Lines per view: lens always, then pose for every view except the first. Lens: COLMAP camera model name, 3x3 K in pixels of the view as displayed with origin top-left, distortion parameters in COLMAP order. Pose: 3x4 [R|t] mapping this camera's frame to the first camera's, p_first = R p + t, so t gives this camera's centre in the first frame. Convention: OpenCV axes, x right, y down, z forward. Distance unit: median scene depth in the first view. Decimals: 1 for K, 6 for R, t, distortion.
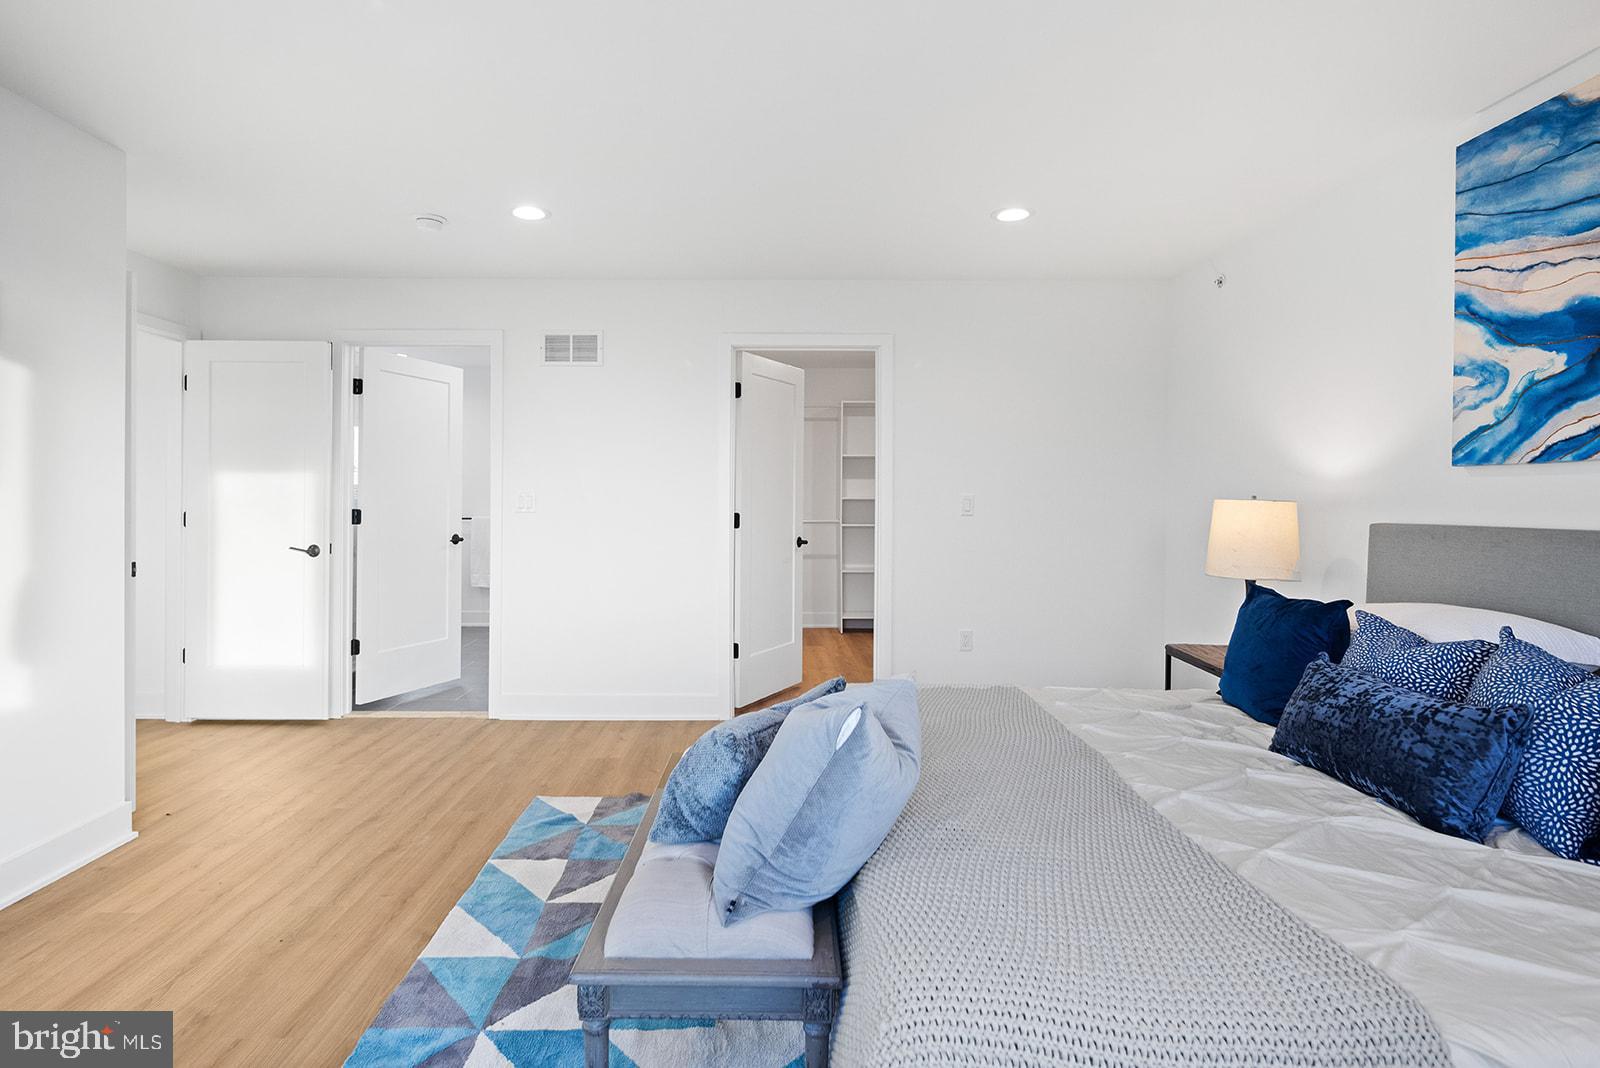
lens RADIAL K [[834.7, 0, 763.7], [0, 834.7, 502.1], [0, 0, 1]] dist [-0.002061, -0.001189]
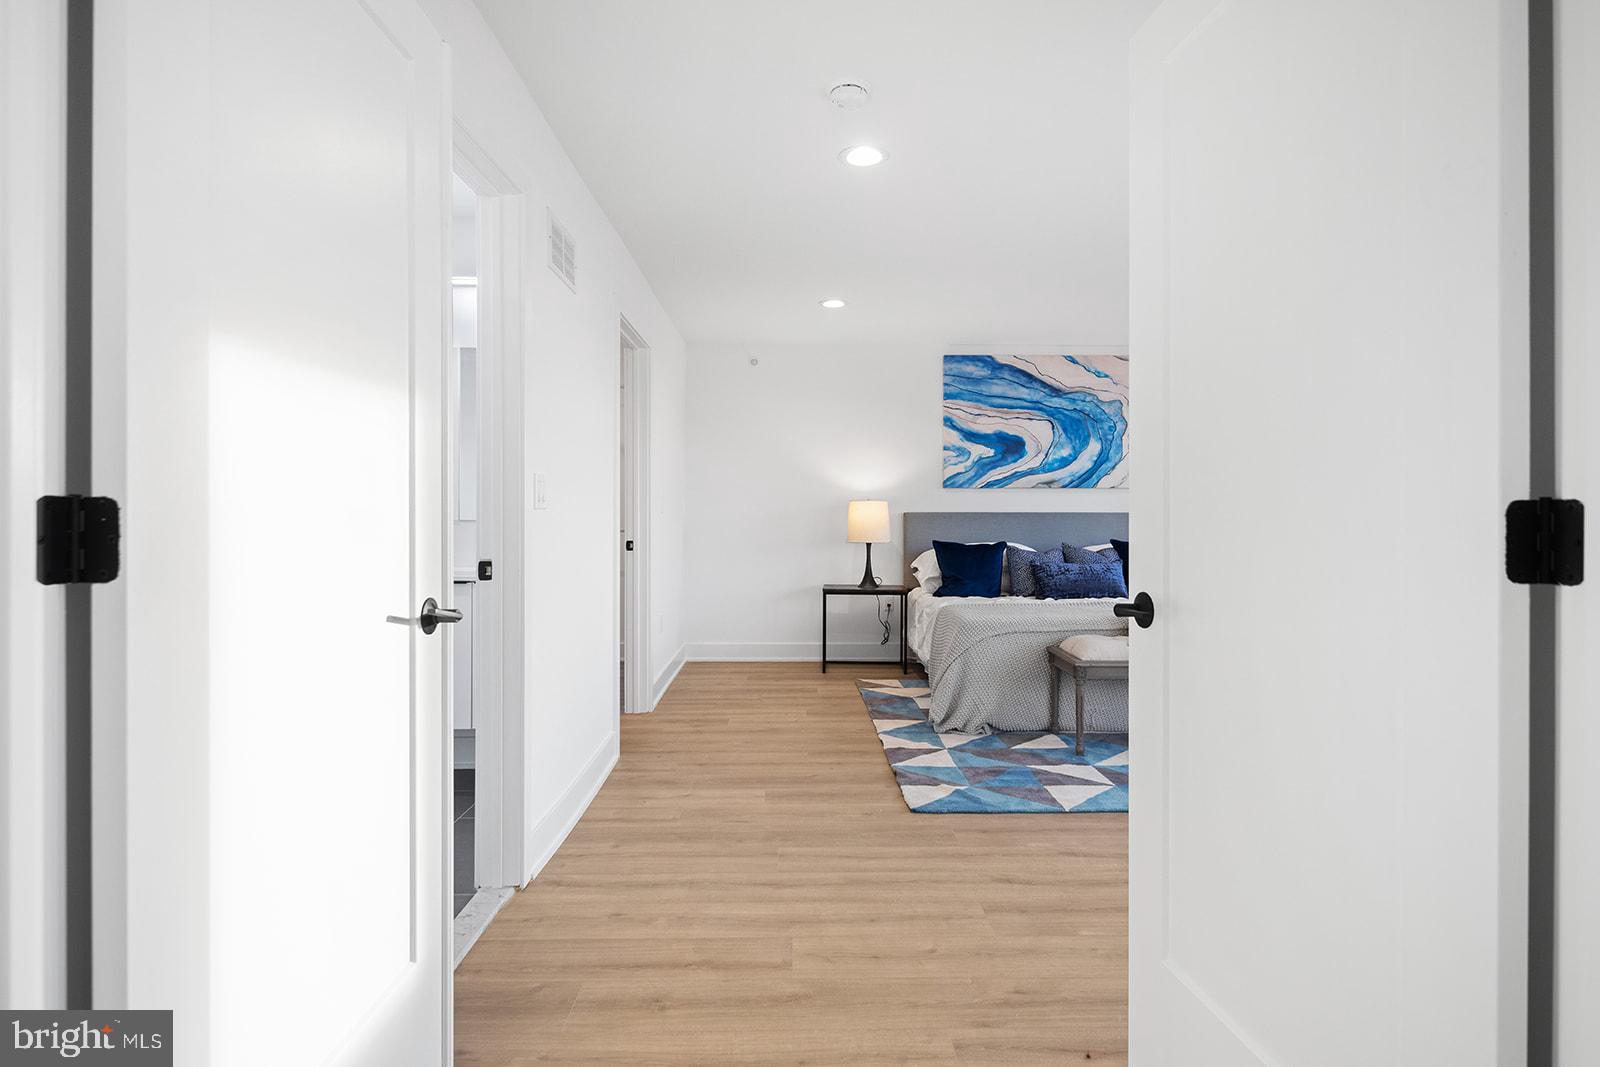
lens RADIAL K [[804.4, 0, 813.2], [0, 804.4, 512.4], [0, 0, 1]] dist [0.010553, -0.001418]
pose [[-0.018111, -0.004262, 0.999827, -1.594363], [0.000363, 0.999991, 0.004269, 0.019394], [-0.999836, 0.000440, -0.018110, 1.523048]]
